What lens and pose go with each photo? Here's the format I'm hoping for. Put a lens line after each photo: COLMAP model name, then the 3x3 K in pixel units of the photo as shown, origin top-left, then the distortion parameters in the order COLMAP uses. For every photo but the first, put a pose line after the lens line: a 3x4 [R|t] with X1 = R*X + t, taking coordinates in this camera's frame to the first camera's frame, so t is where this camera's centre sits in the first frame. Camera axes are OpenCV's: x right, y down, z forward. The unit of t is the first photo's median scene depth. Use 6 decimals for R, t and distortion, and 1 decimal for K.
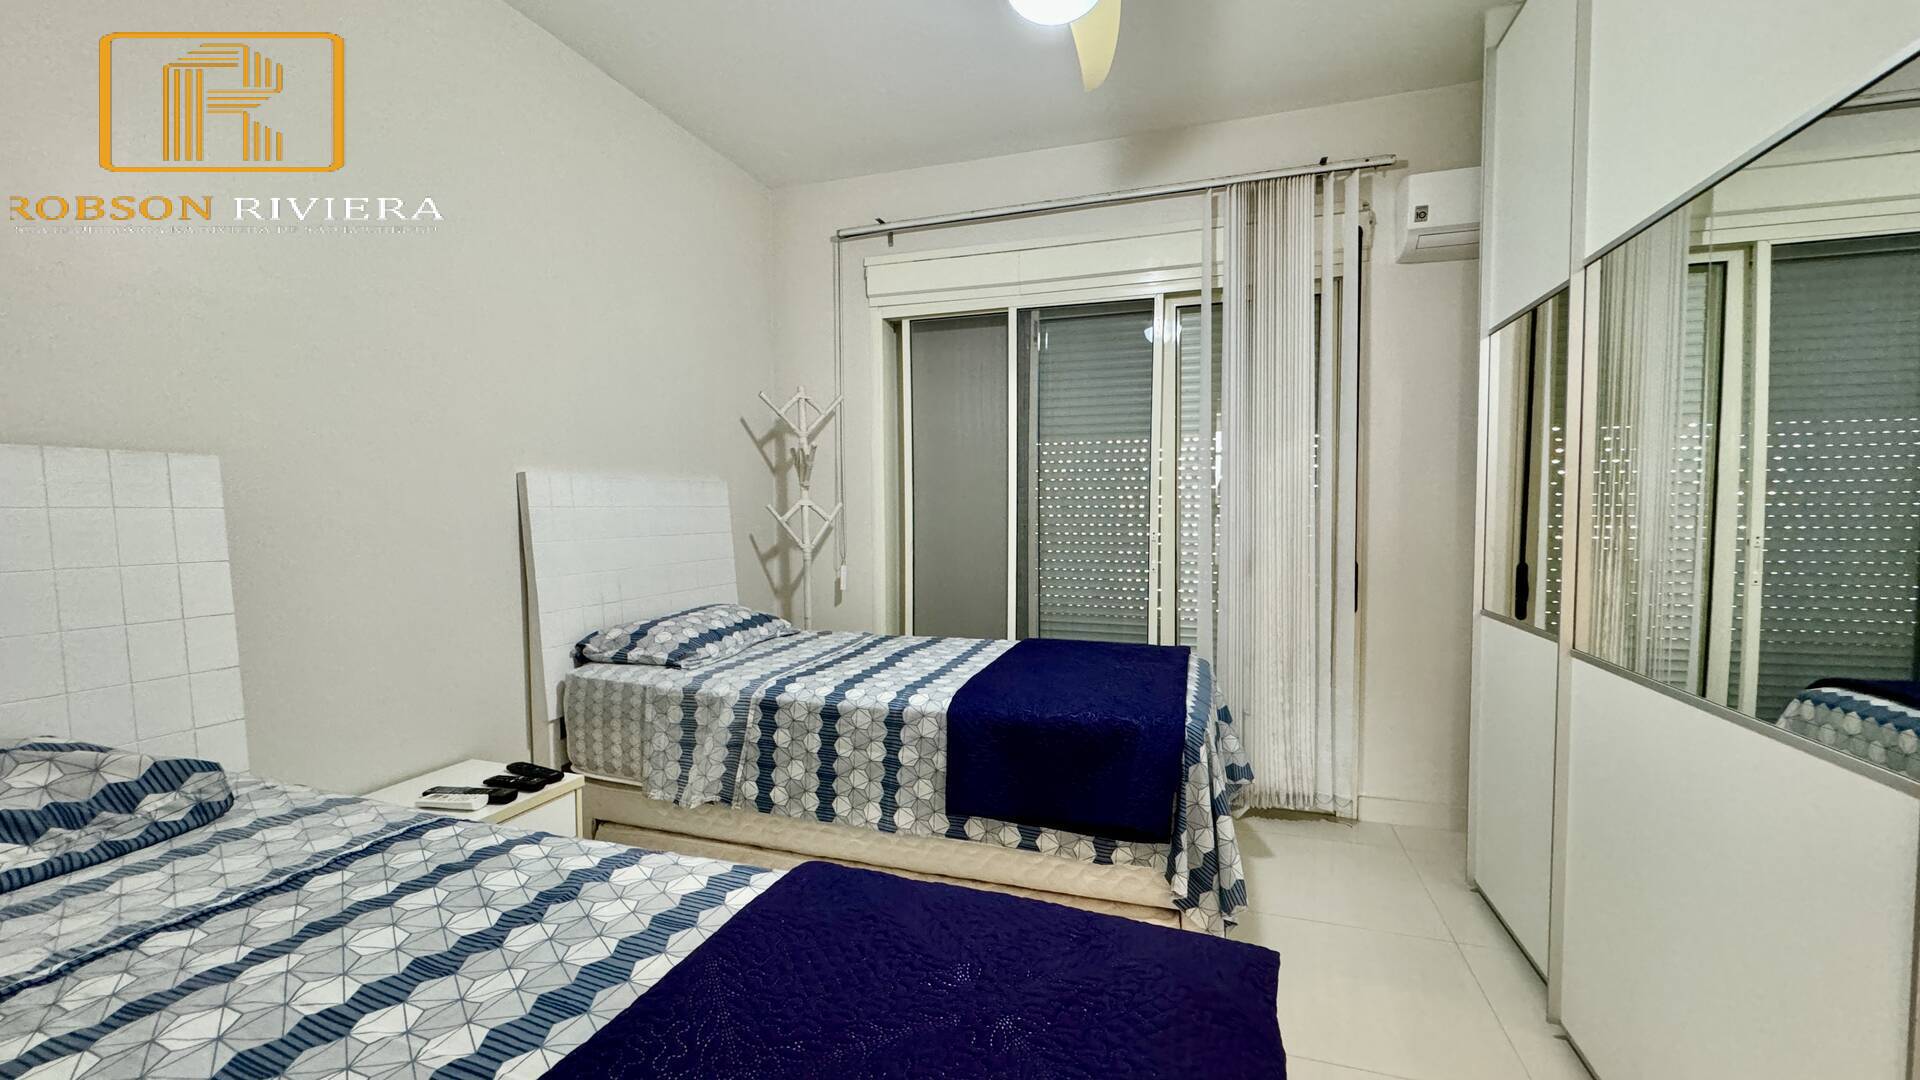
lens RADIAL K [[762.2, 0, 957.5], [0, 762.2, 533.7], [0, 0, 1]] dist [-0.003747, 0.000499]
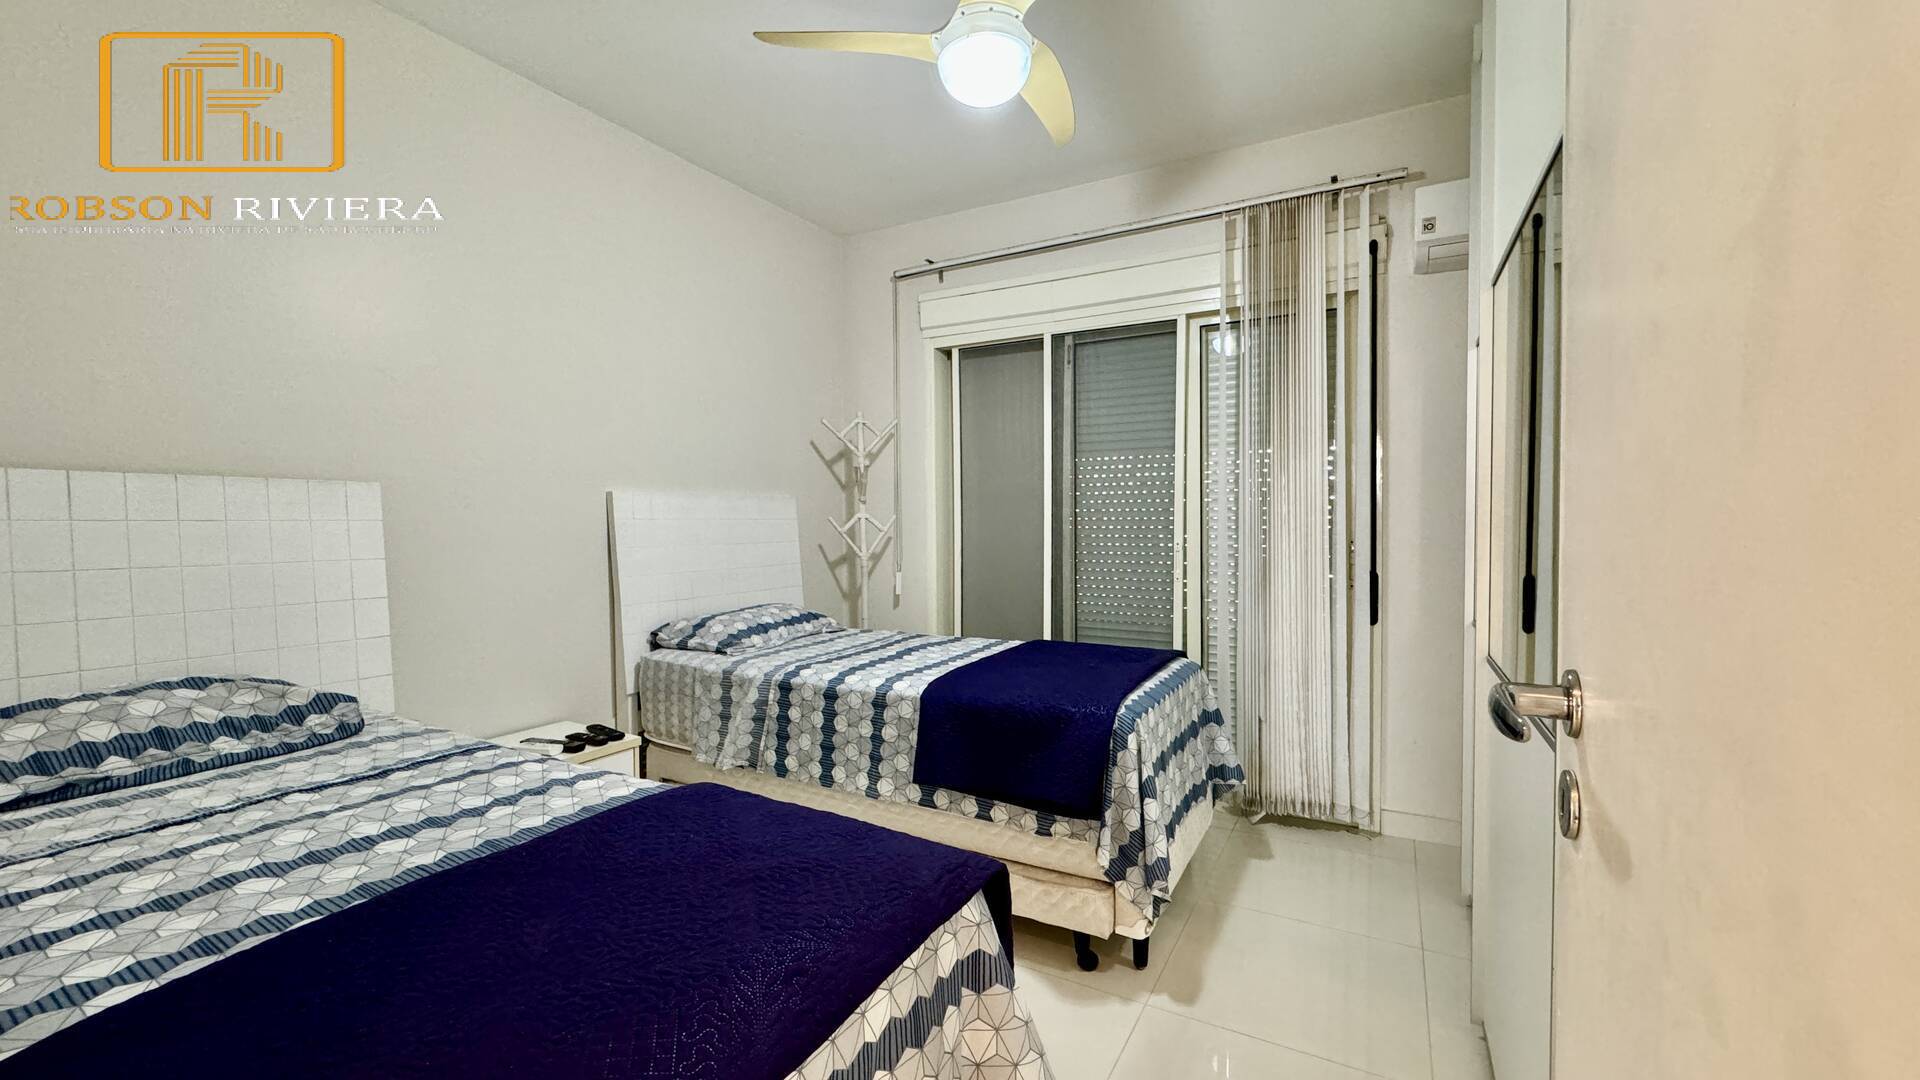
lens RADIAL K [[762.2, 0, 957.9], [0, 762.2, 532.3], [0, 0, 1]] dist [-0.003747, 0.000499]
pose [[0.982014, 0.001196, -0.188804, 0.216467], [-0.004703, 0.999825, -0.018126, 0.005244], [0.188749, 0.018688, 0.981847, -0.106420]]
